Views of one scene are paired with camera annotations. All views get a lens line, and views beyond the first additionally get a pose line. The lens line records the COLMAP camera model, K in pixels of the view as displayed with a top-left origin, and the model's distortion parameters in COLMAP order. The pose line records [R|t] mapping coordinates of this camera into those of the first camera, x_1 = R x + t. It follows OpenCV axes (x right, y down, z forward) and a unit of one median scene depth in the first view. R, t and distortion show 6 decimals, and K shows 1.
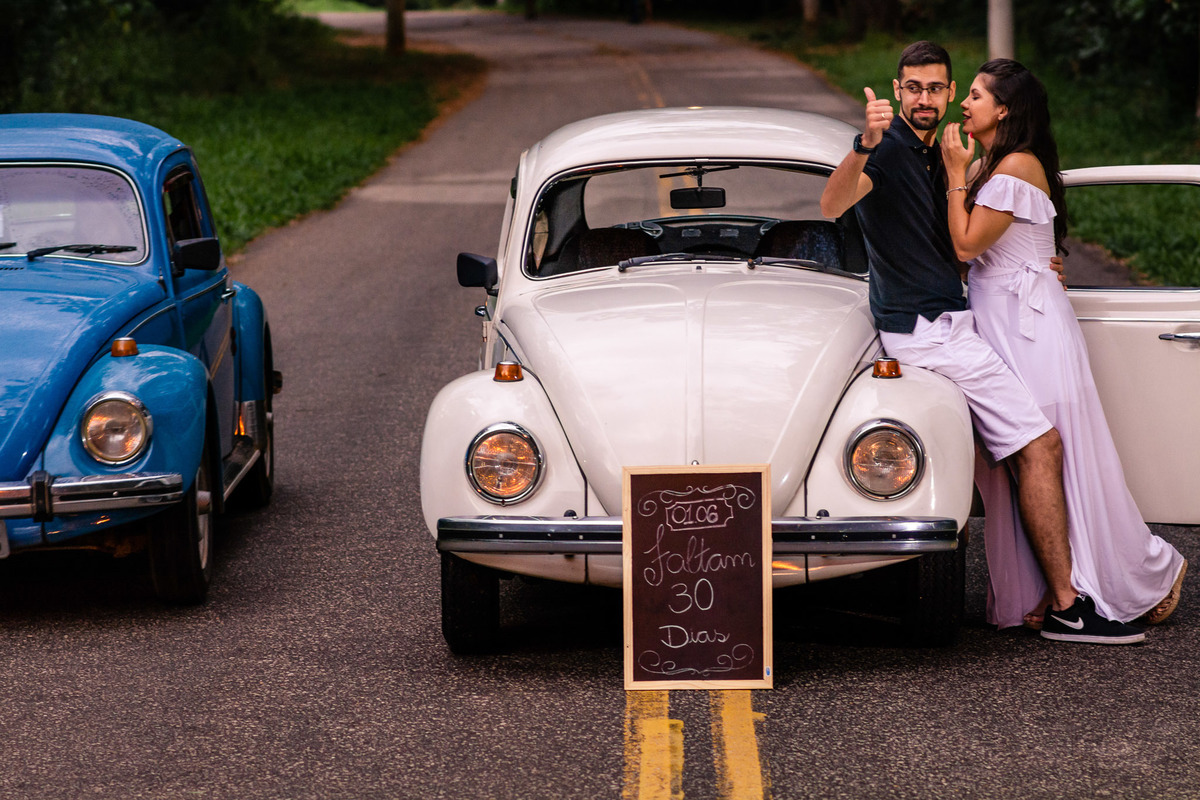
lens RADIAL K [[4114.4, 0, 658.9], [0, 4114.4, 479.5], [0, 0, 1]] dist [0.053592, 0.494075]
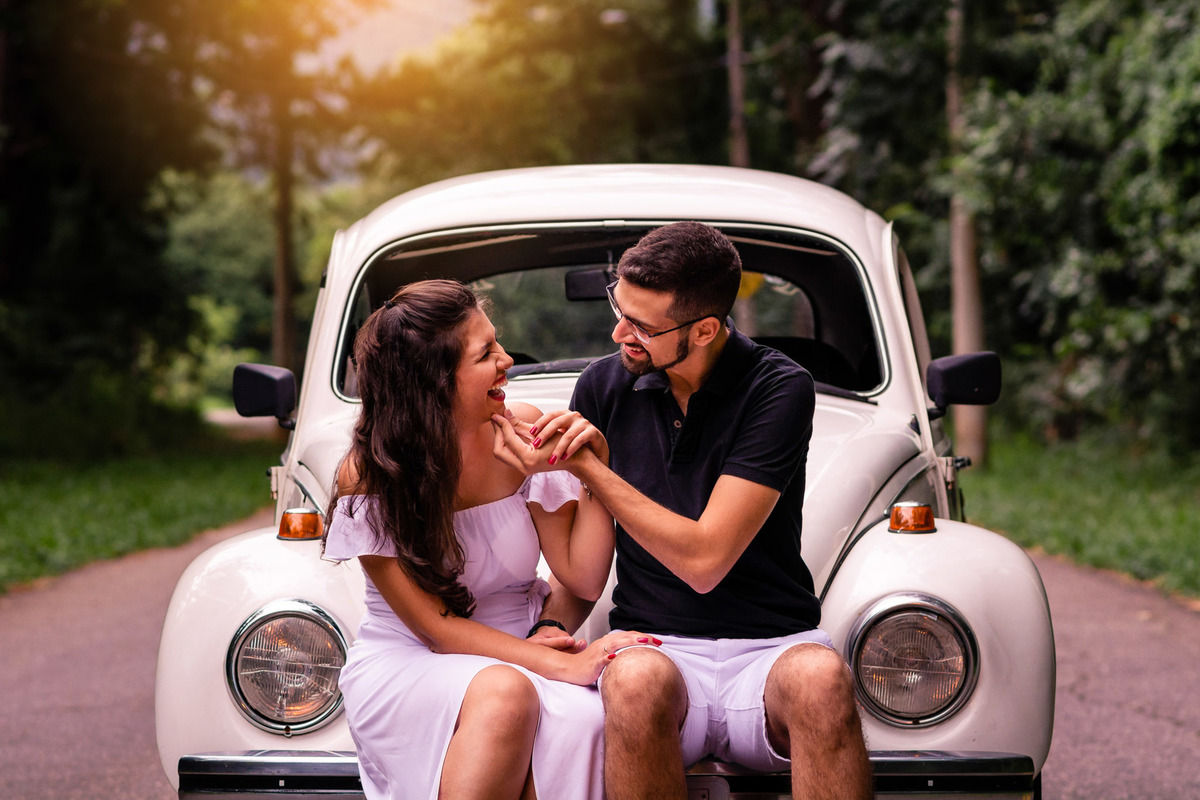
lens RADIAL K [[4456.4, 0, 593.7], [0, 4456.4, 396.8], [0, 0, 1]] dist [0.020344, 1.644101]
pose [[0.999982, 0.005406, 0.002612, 0.004154], [-0.005059, 0.992973, -0.118229, 0.024508], [-0.003233, 0.118214, 0.992983, 0.237572]]
